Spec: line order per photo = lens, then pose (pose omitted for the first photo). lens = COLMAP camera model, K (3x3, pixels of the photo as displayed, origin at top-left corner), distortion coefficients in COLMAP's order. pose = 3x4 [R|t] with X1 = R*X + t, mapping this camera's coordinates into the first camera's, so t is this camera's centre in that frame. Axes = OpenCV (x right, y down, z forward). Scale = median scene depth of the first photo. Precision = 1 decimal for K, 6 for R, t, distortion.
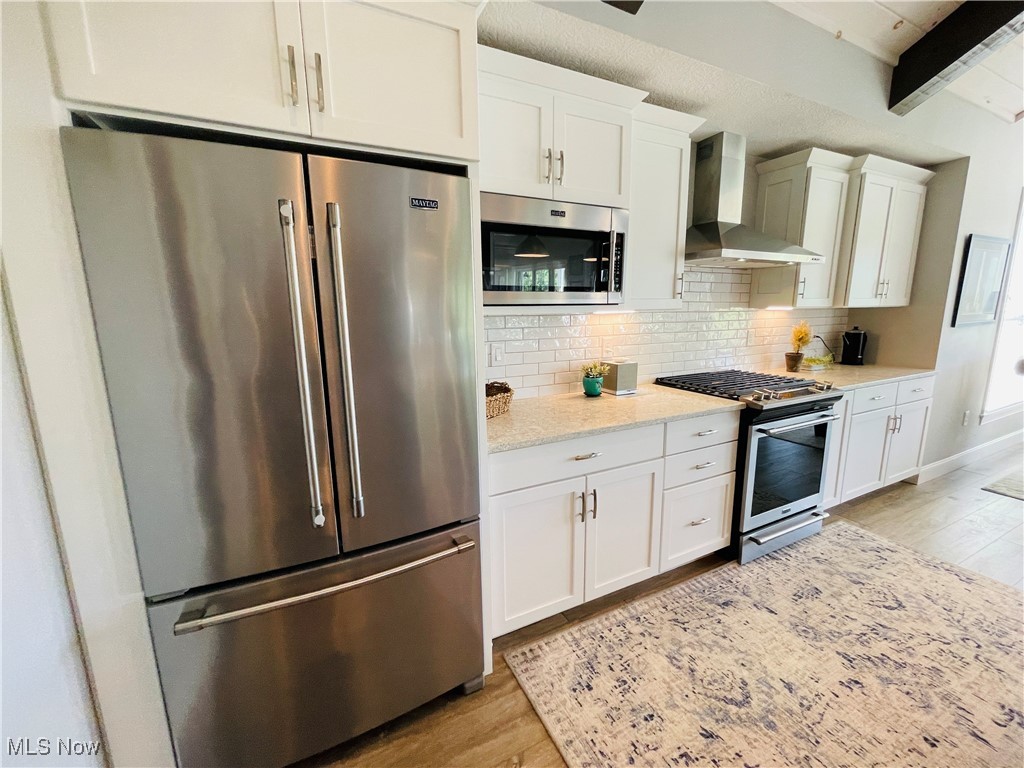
lens RADIAL K [[415.7, 0, 505.8], [0, 415.7, 379.2], [0, 0, 1]] dist [0.002177, -0.001225]
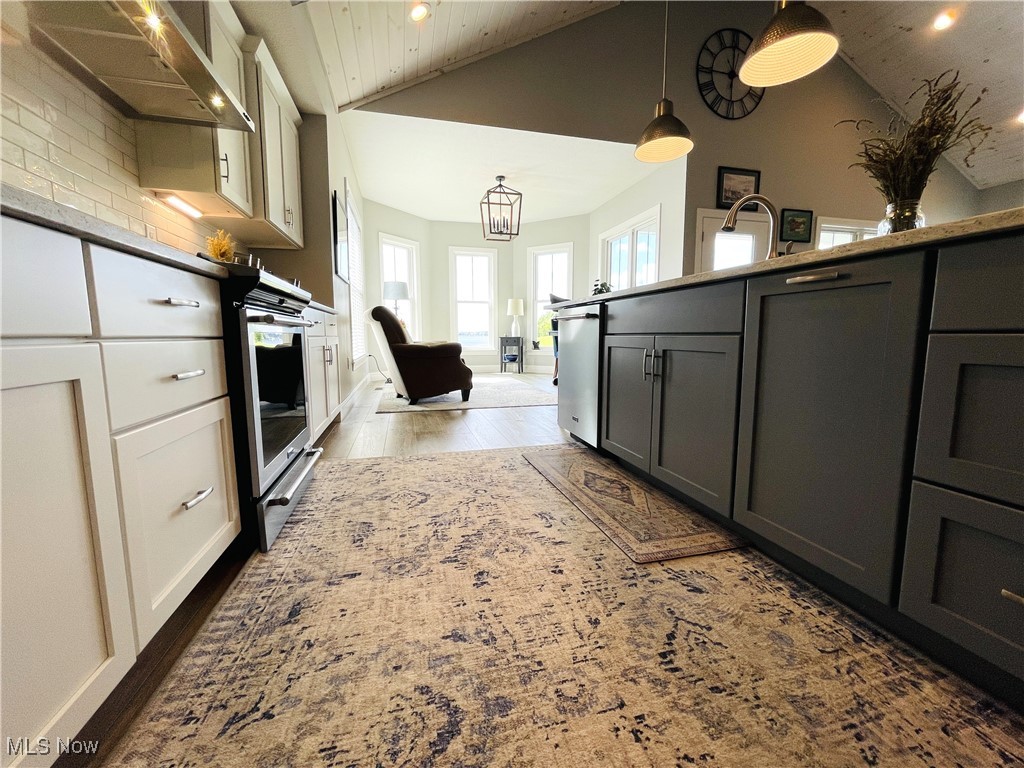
lens RADIAL K [[415.7, 0, 507.1], [0, 415.7, 379.6], [0, 0, 1]] dist [0.002177, -0.001225]
pose [[0.206098, -0.093474, 0.974057, 0.078940], [0.165455, 0.984423, 0.059461, 0.226179], [-0.964442, 0.148908, 0.218353, 0.503749]]
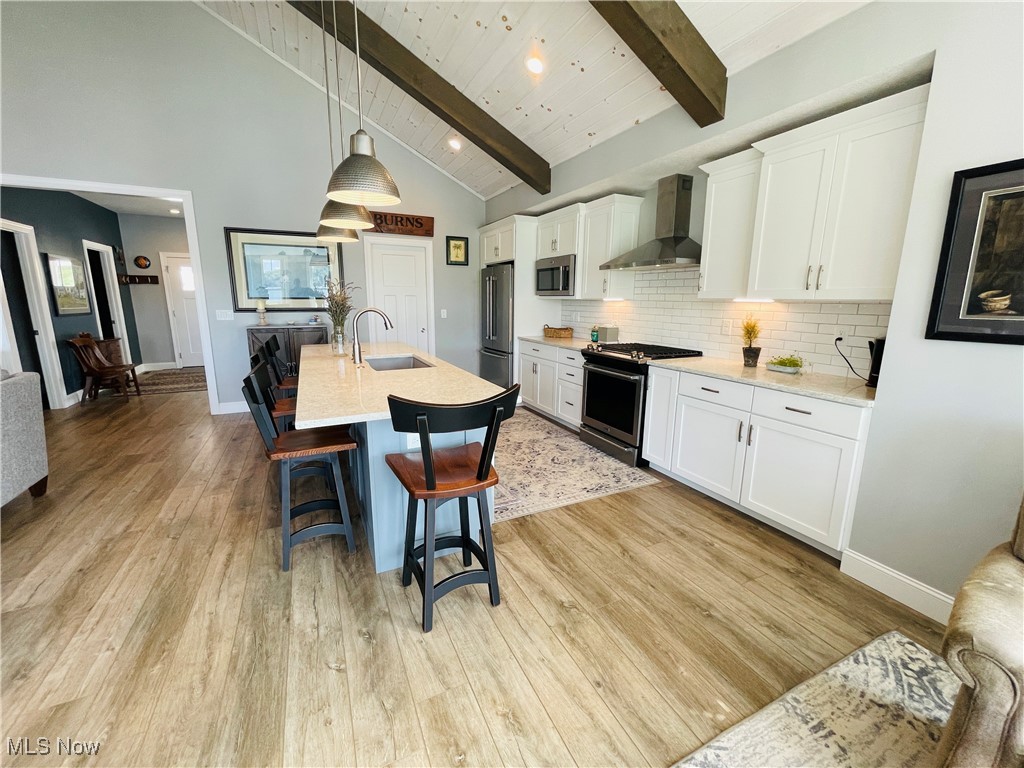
lens RADIAL K [[415.7, 0, 505.1], [0, 415.7, 380.8], [0, 0, 1]] dist [0.002177, -0.001225]
pose [[-0.009708, 0.205734, -0.978560, 2.312883], [-0.176347, 0.962915, 0.204195, -0.116266], [0.984280, 0.174549, 0.026933, 0.587277]]
